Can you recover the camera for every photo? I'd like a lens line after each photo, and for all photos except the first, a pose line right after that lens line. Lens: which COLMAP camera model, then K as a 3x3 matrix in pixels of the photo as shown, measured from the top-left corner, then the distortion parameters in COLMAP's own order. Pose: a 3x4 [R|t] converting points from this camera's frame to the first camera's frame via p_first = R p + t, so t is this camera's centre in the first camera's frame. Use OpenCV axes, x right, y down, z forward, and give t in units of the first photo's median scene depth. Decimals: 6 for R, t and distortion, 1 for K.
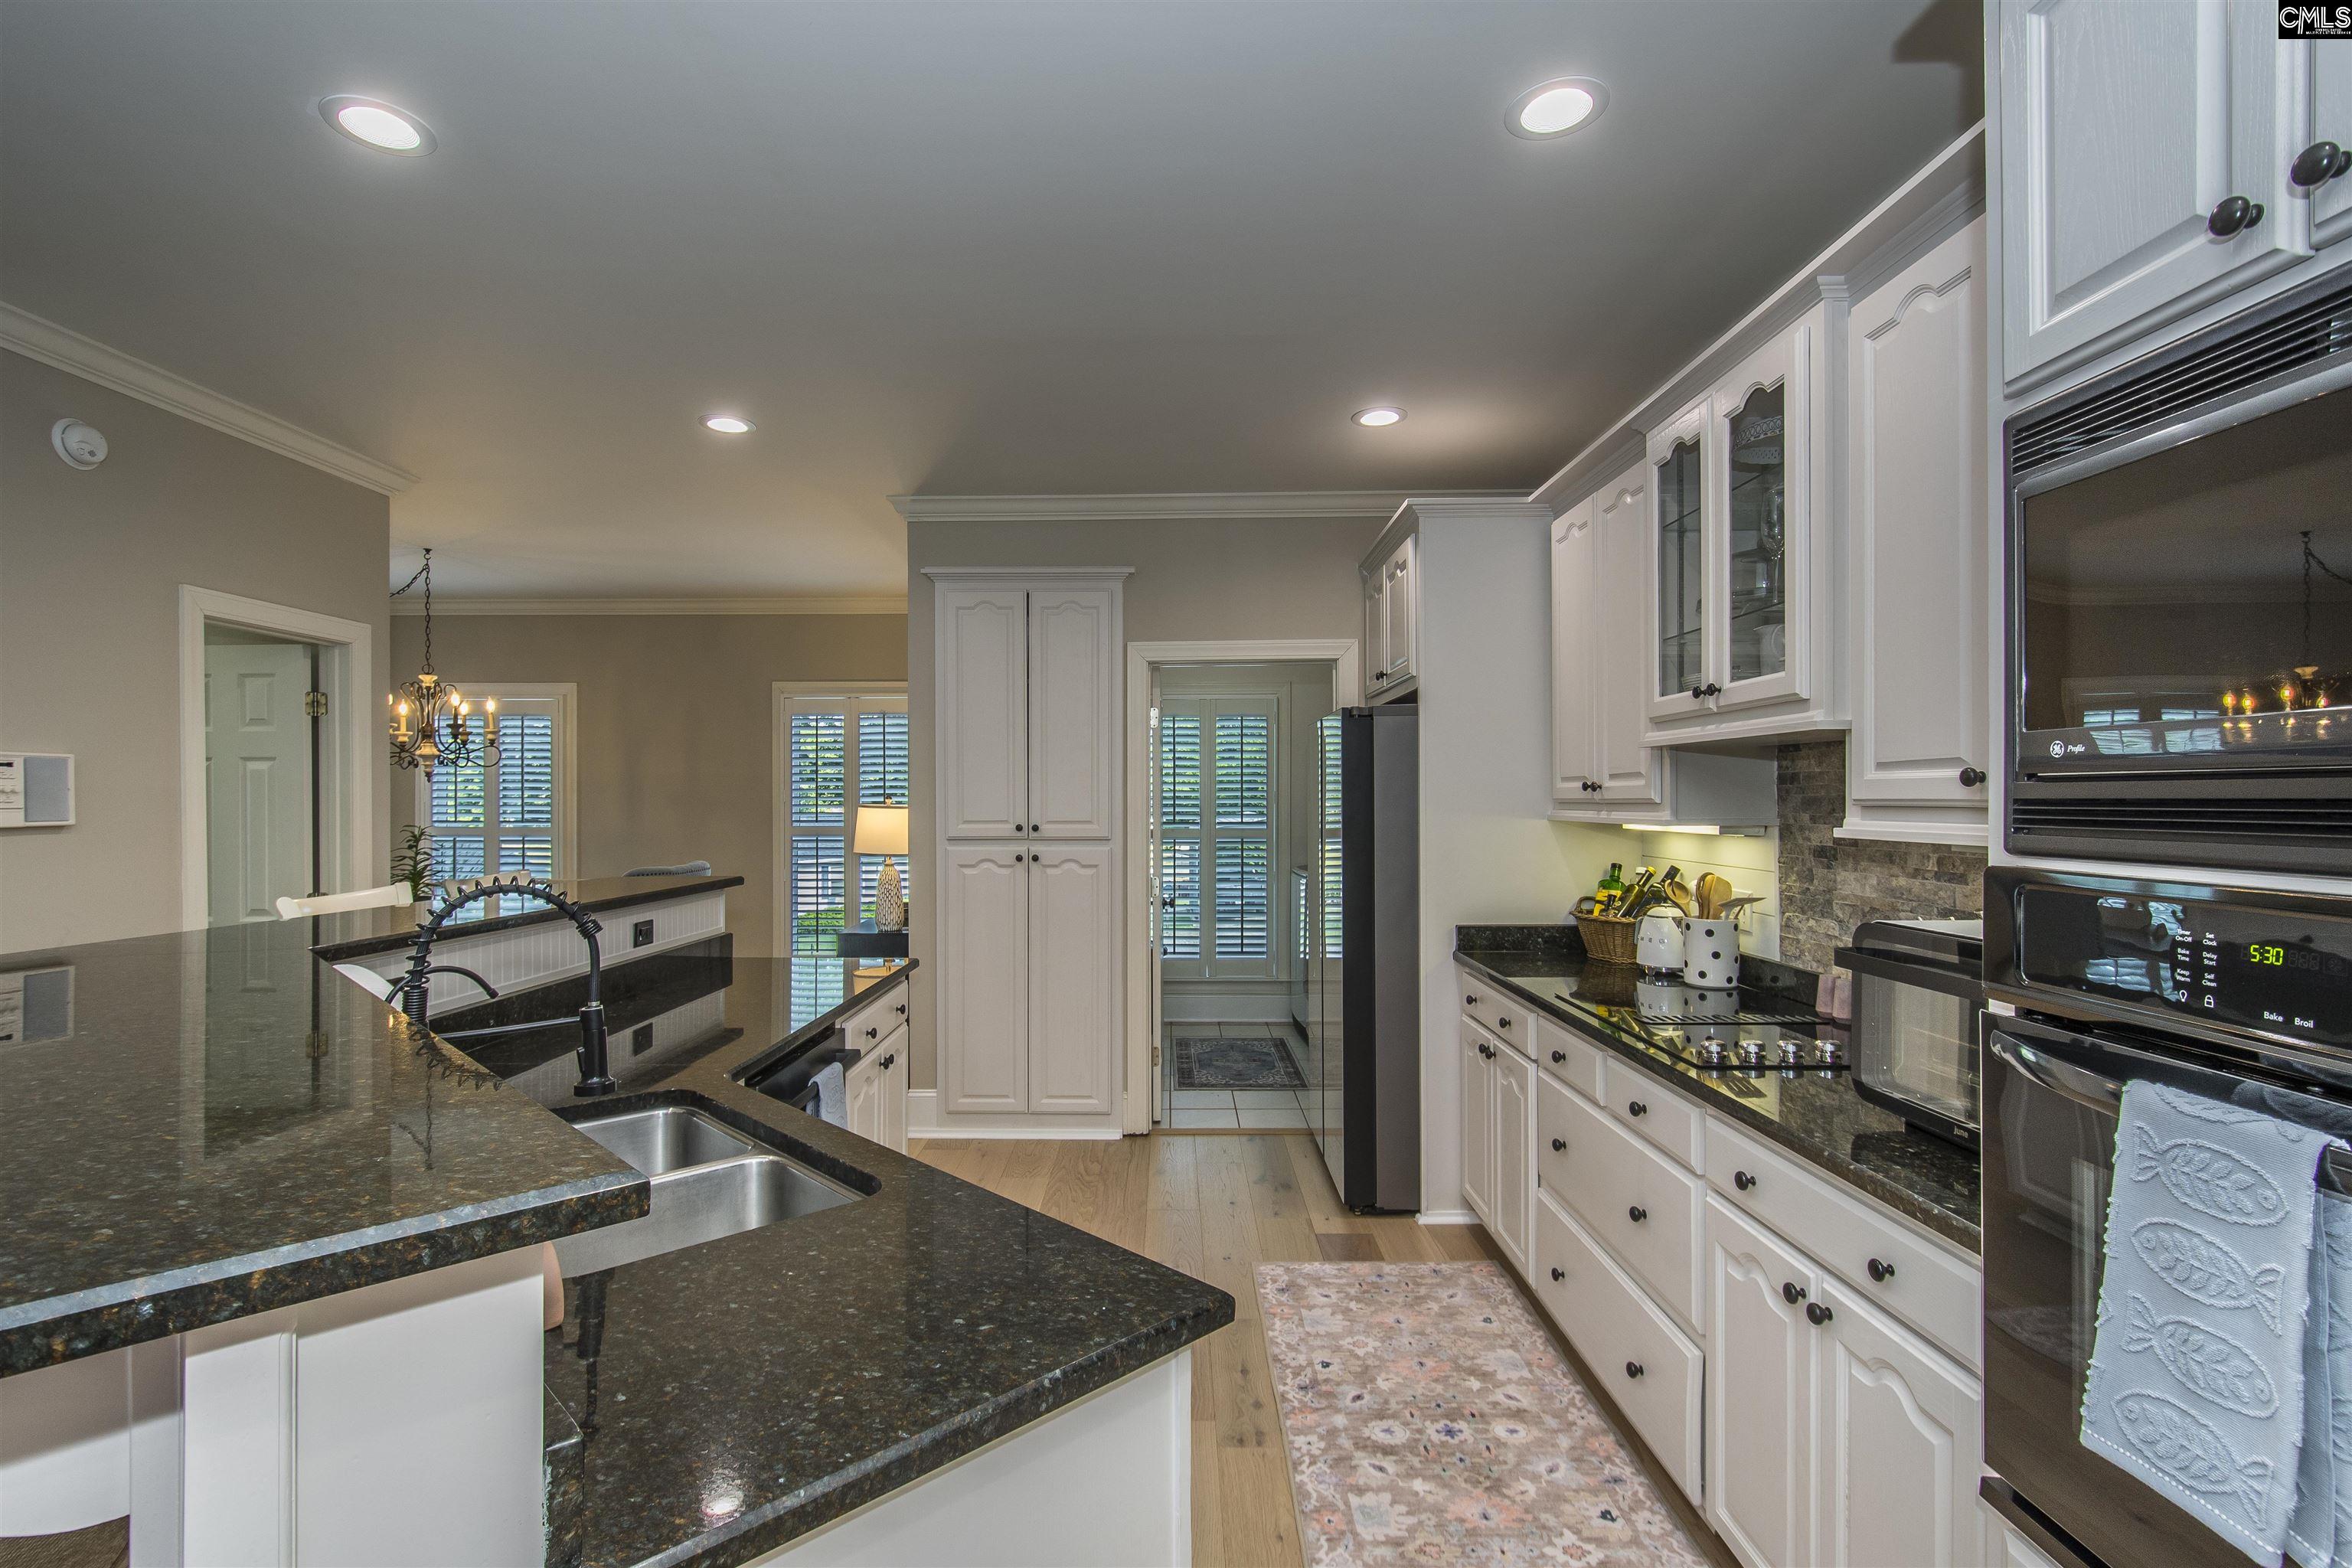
lens RADIAL K [[1075.3, 0, 1167.8], [0, 1075.3, 797.6], [0, 0, 1]] dist [0.007695, -0.004676]
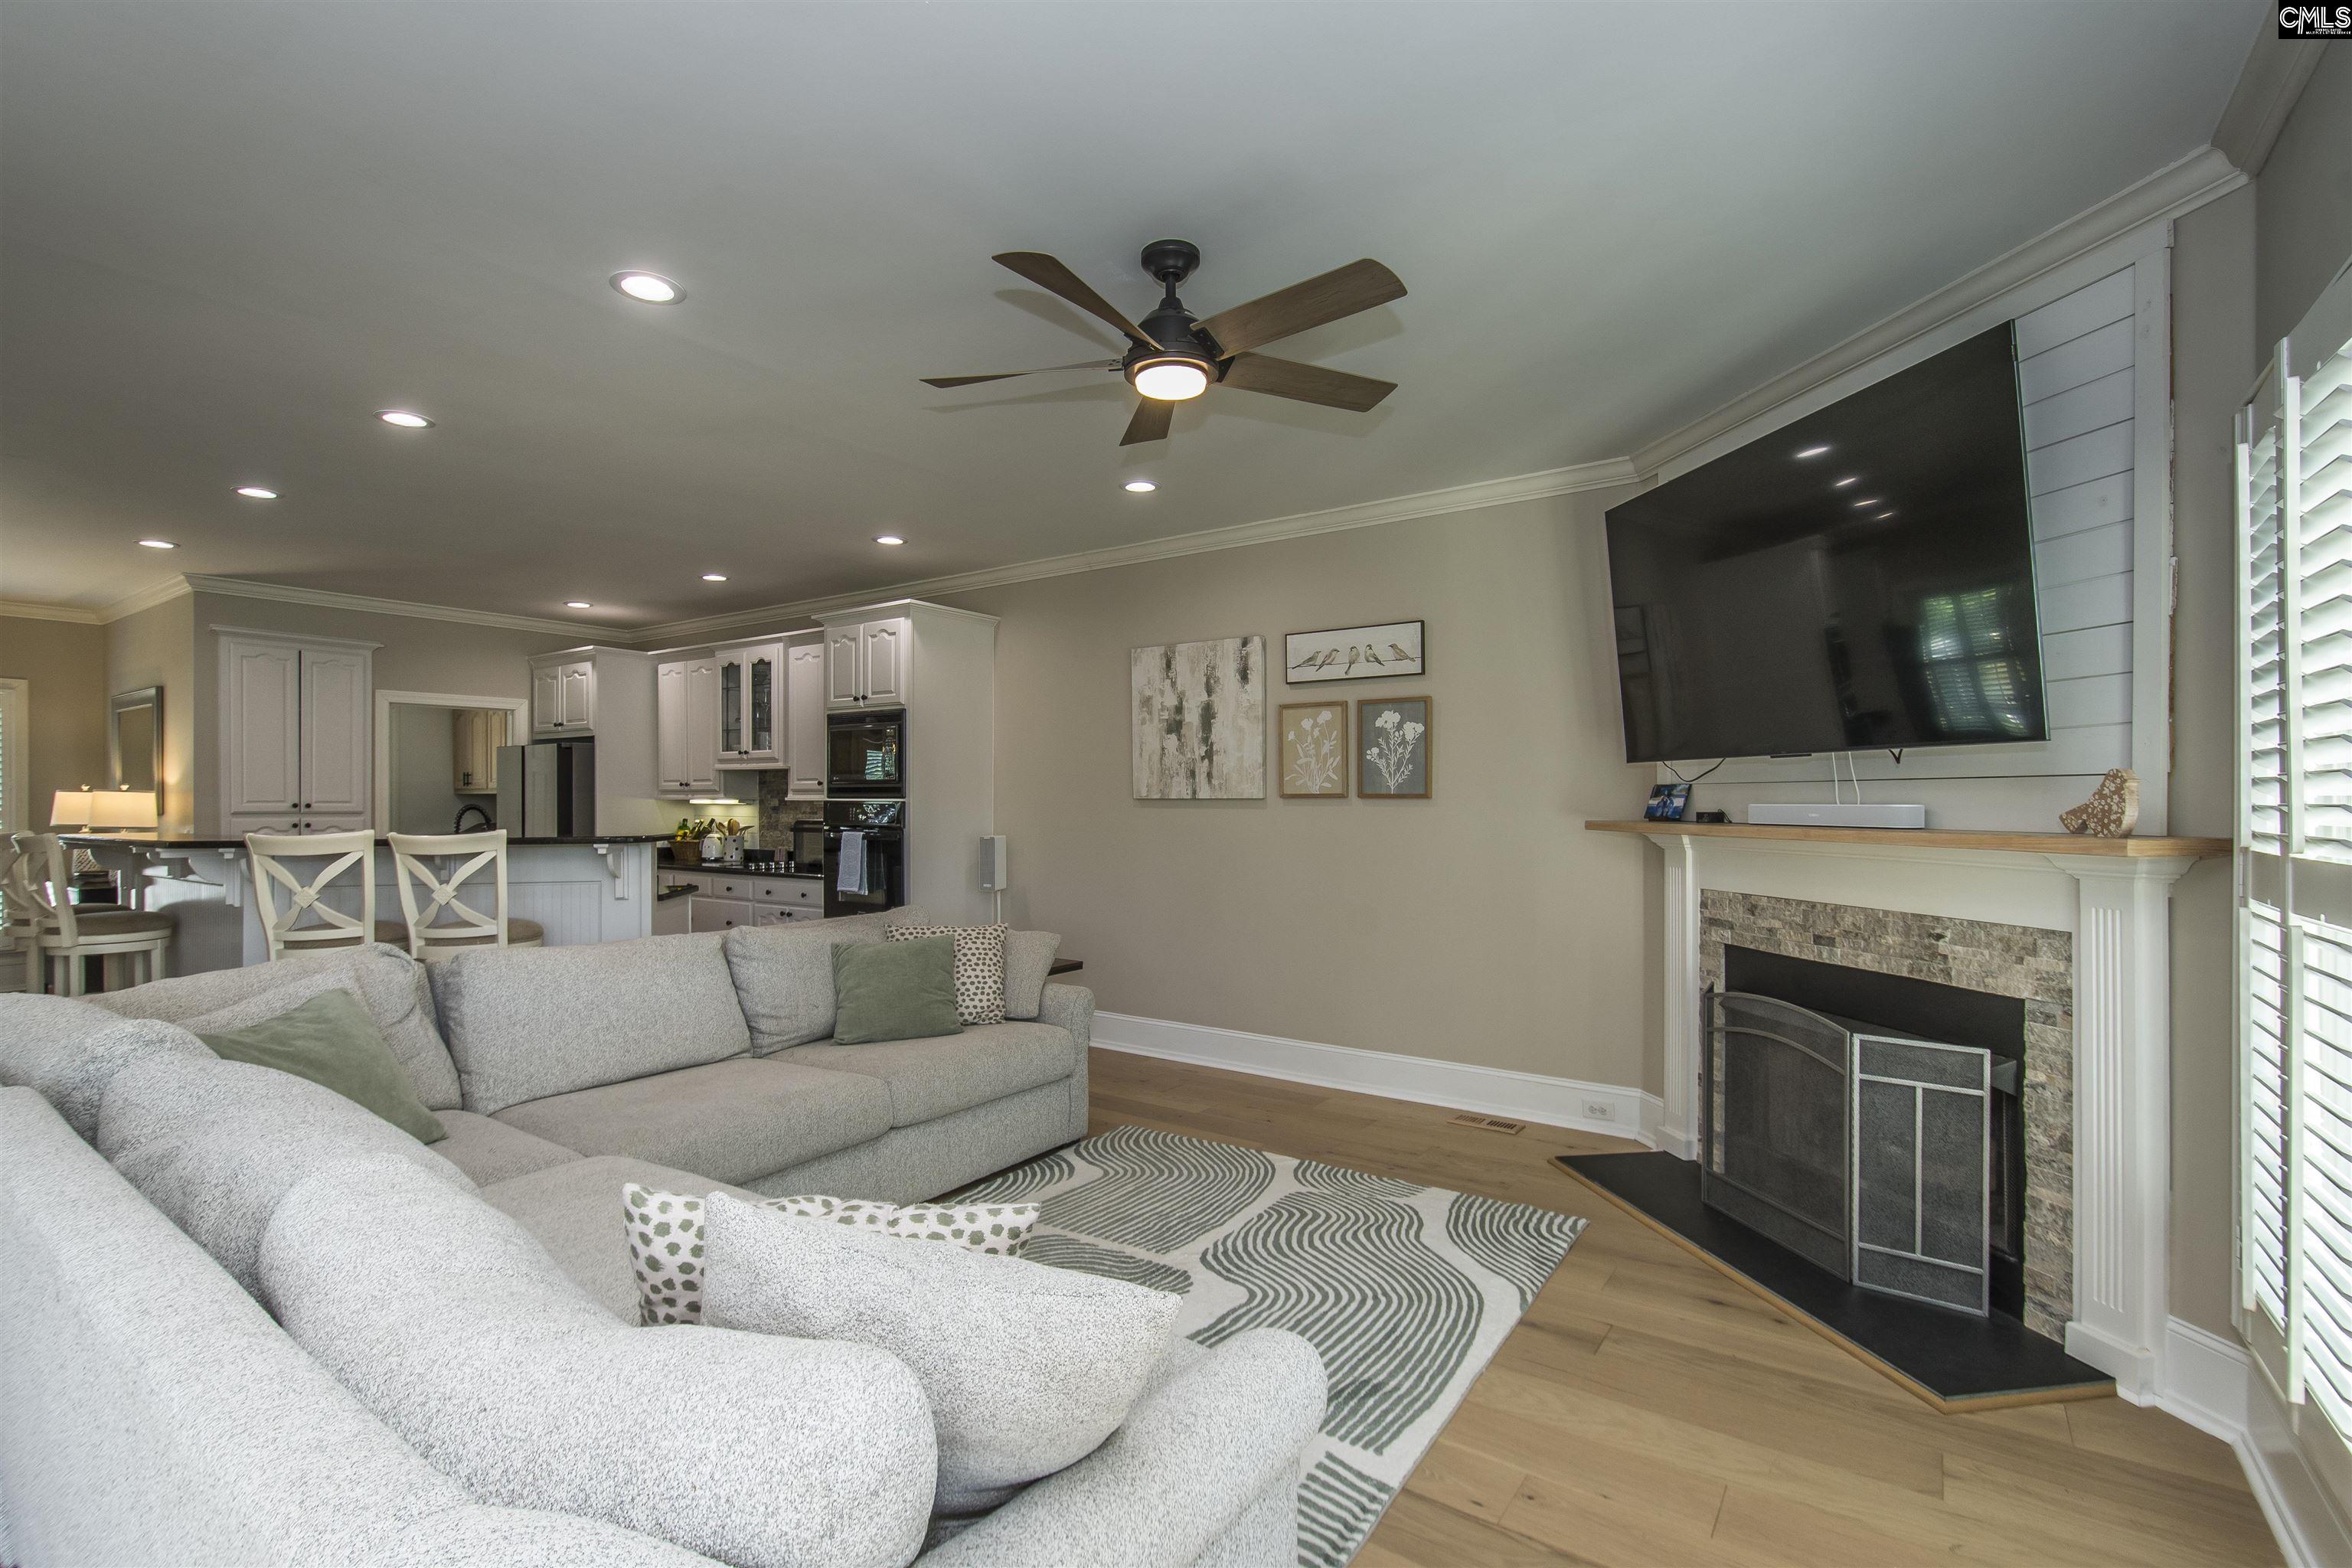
lens RADIAL K [[1075.3, 0, 1143.4], [0, 1075.3, 805.5], [0, 0, 1]] dist [0.007695, -0.004676]
pose [[0.582283, 0.001146, 0.812986, -1.095122], [-0.005115, 0.999984, 0.002253, 0.029514], [-0.812970, -0.005471, 0.582279, -1.397789]]
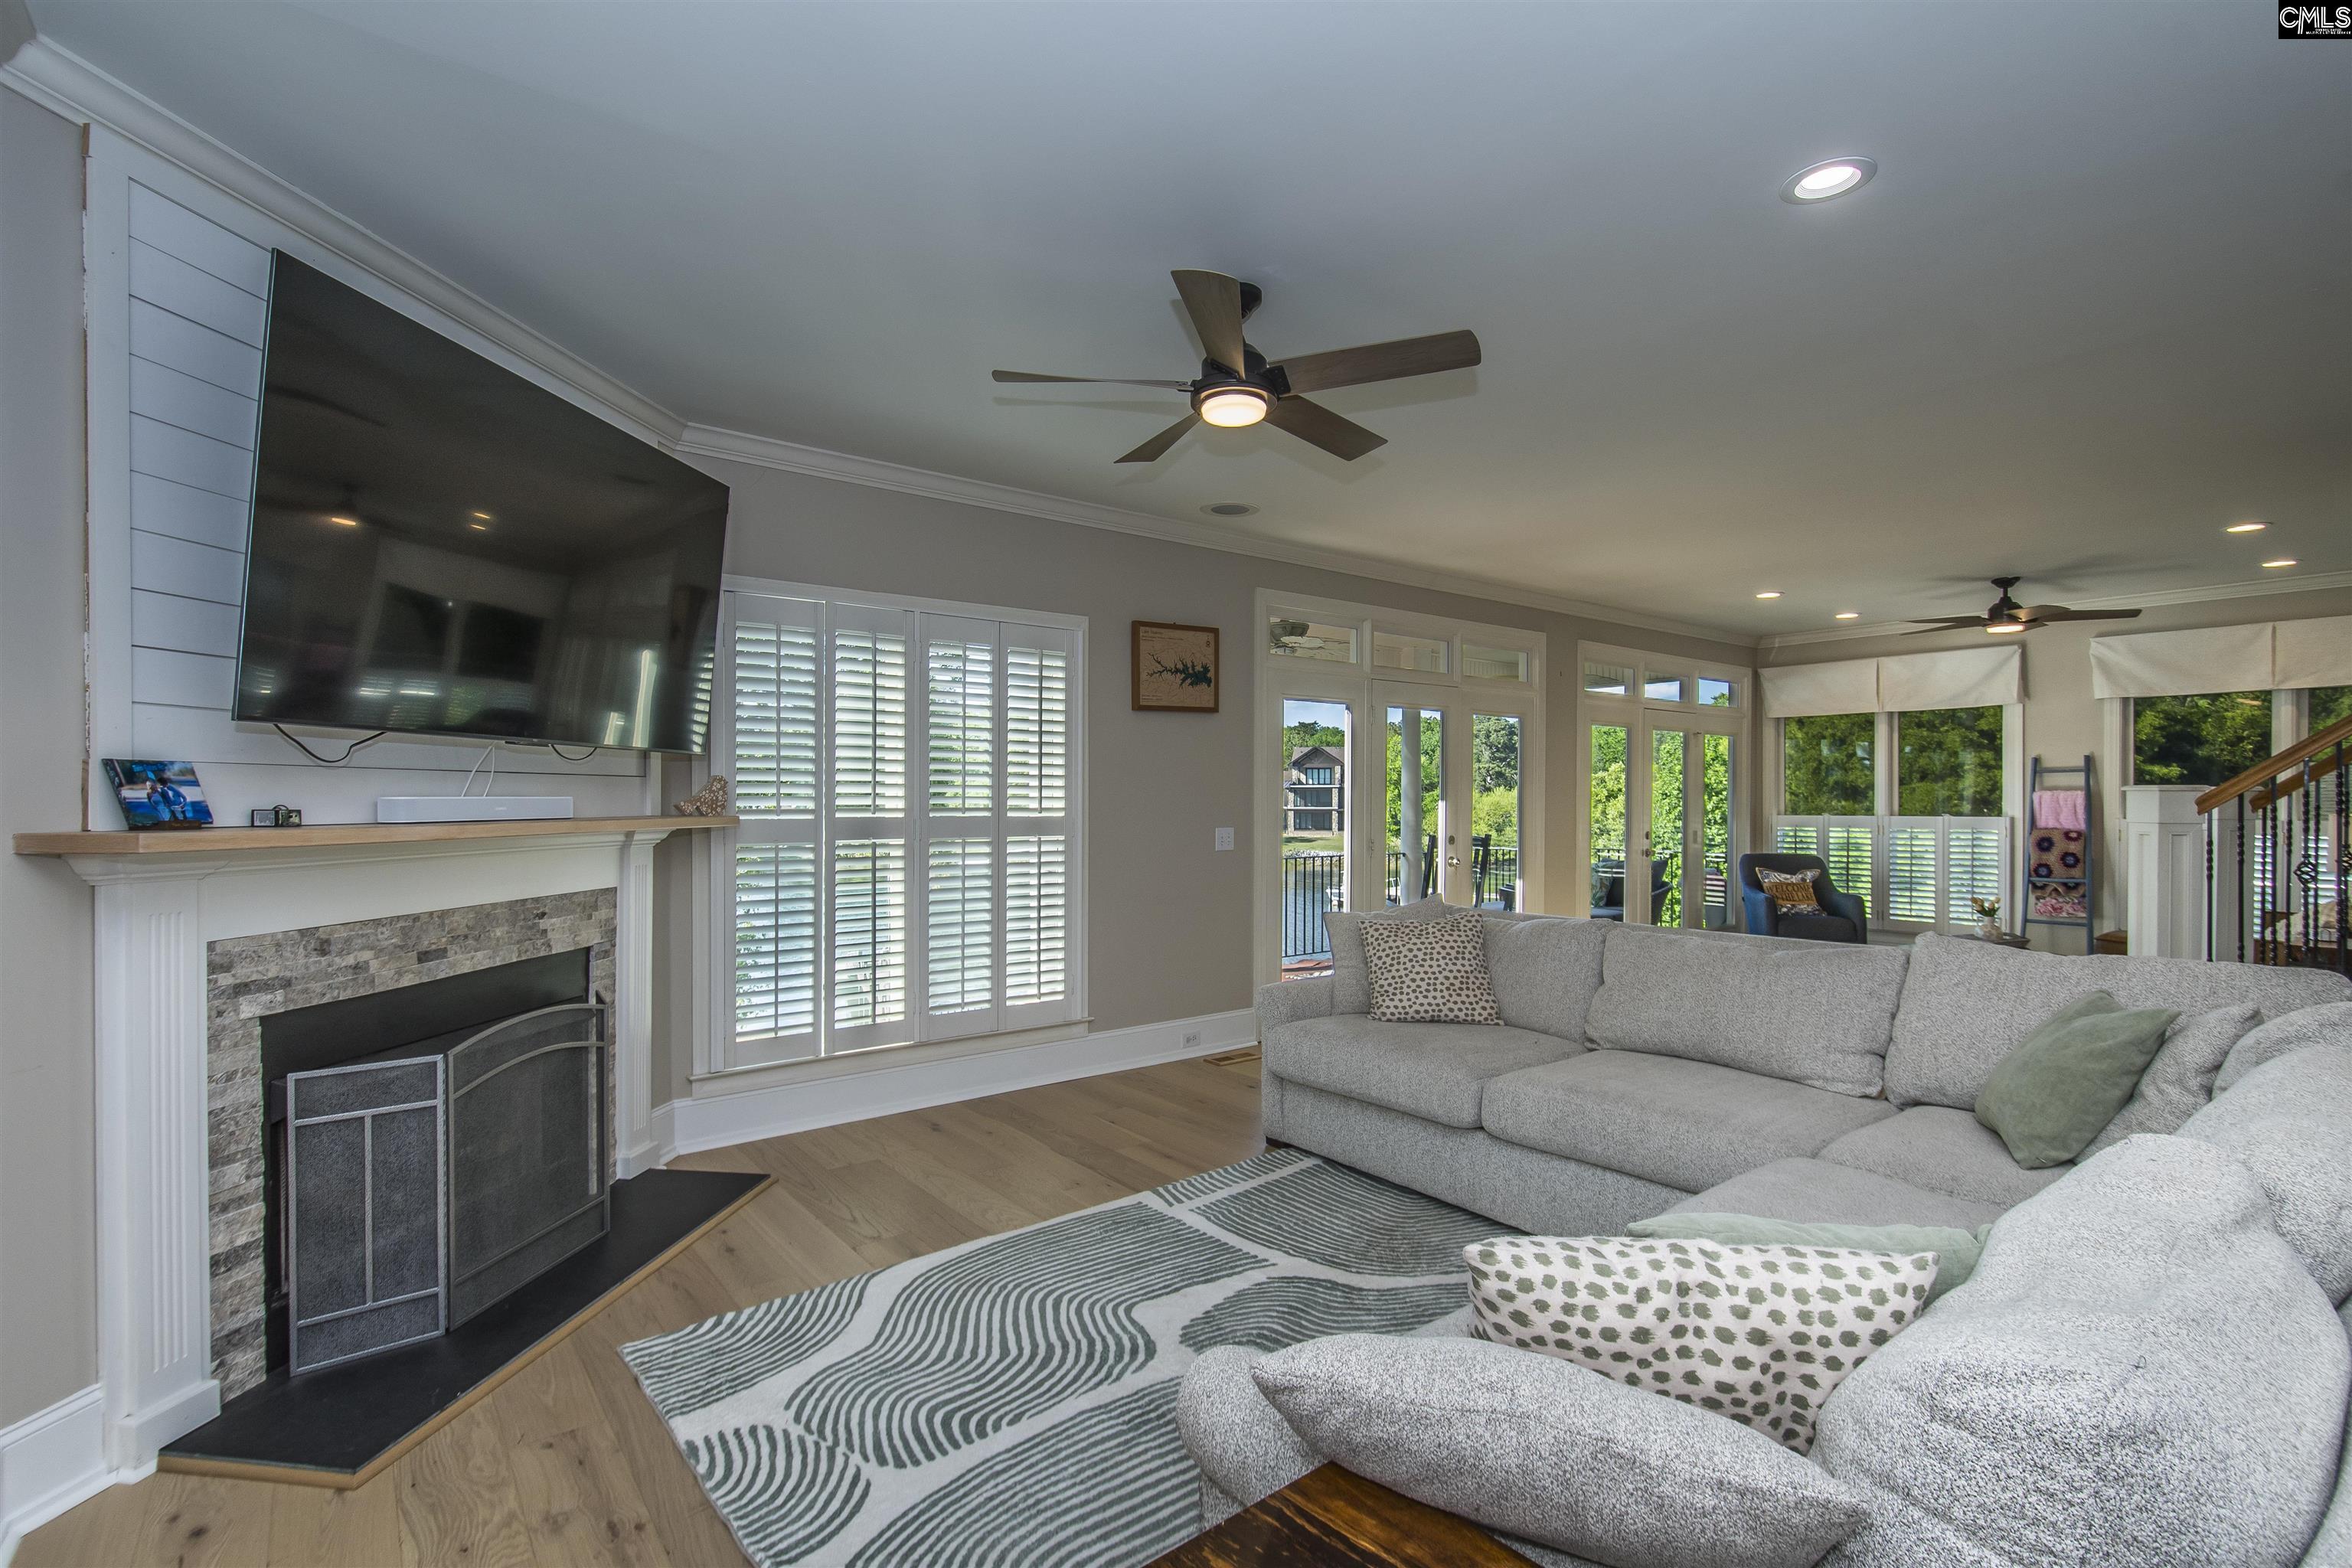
lens RADIAL K [[1075.3, 0, 1149.7], [0, 1075.3, 799.4], [0, 0, 1]] dist [0.007695, -0.004676]
pose [[-0.792022, 0.003763, -0.610480, 0.395710], [0.002156, 0.999992, 0.003366, 0.026855], [0.610488, 0.001350, -0.792024, -0.083693]]
